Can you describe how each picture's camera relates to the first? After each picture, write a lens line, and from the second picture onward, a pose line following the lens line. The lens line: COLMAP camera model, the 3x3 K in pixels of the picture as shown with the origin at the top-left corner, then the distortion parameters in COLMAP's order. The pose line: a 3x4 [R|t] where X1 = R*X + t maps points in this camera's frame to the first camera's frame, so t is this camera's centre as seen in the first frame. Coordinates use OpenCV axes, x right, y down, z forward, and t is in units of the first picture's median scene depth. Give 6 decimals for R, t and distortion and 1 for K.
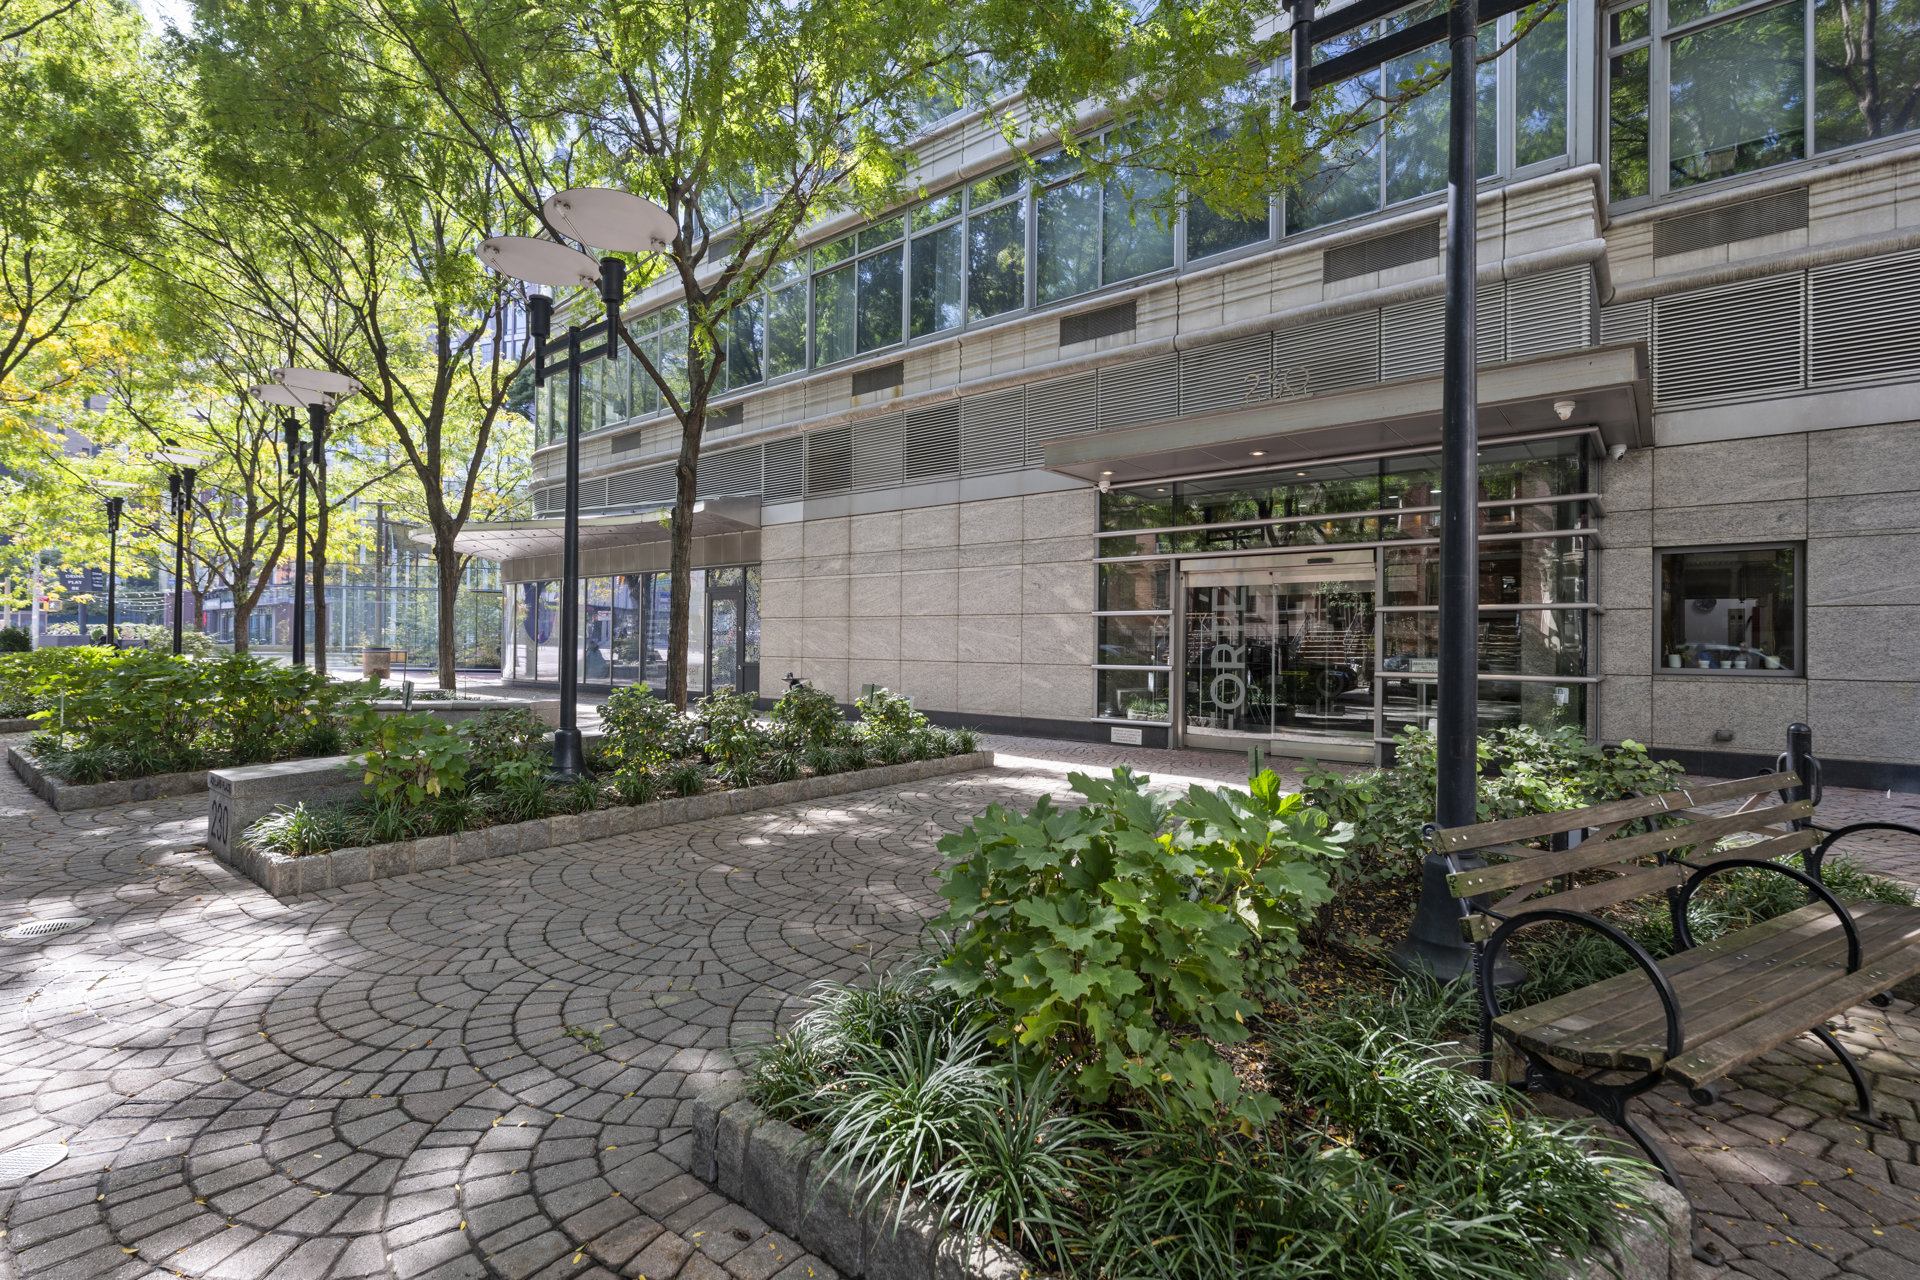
lens RADIAL K [[868.1, 0, 960.0], [0, 868.1, 640.0], [0, 0, 1]] dist [-0.000340, 0.000248]
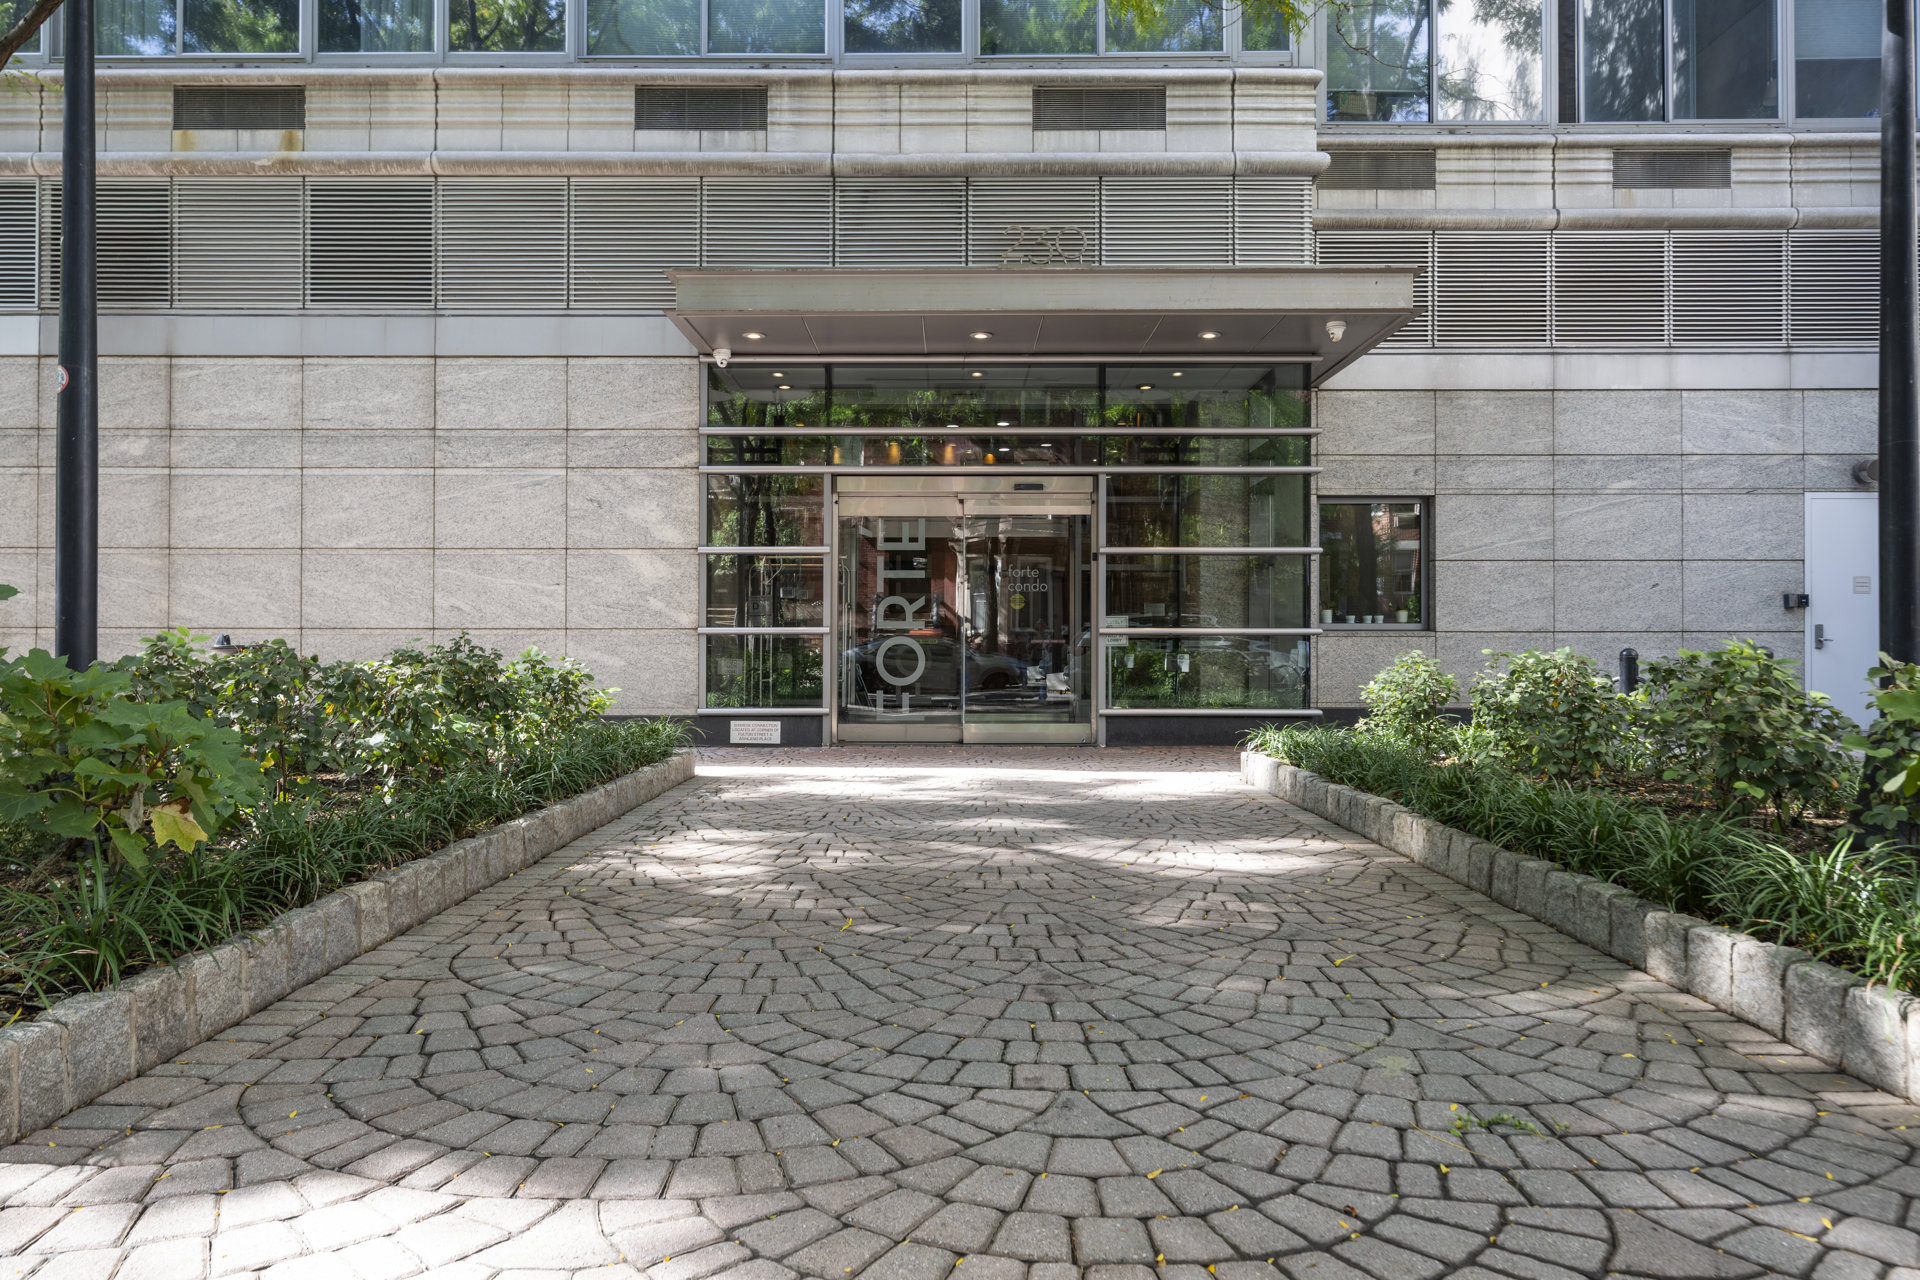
lens RADIAL K [[1250.4, 0, 960.0], [0, 1250.4, 640.0], [0, 0, 1]] dist [0.000277, -0.000831]
pose [[0.785855, -0.005645, 0.618385, -0.291904], [0.003289, 0.999982, 0.004949, 0.035550], [-0.618402, -0.001855, 0.785860, 0.144144]]
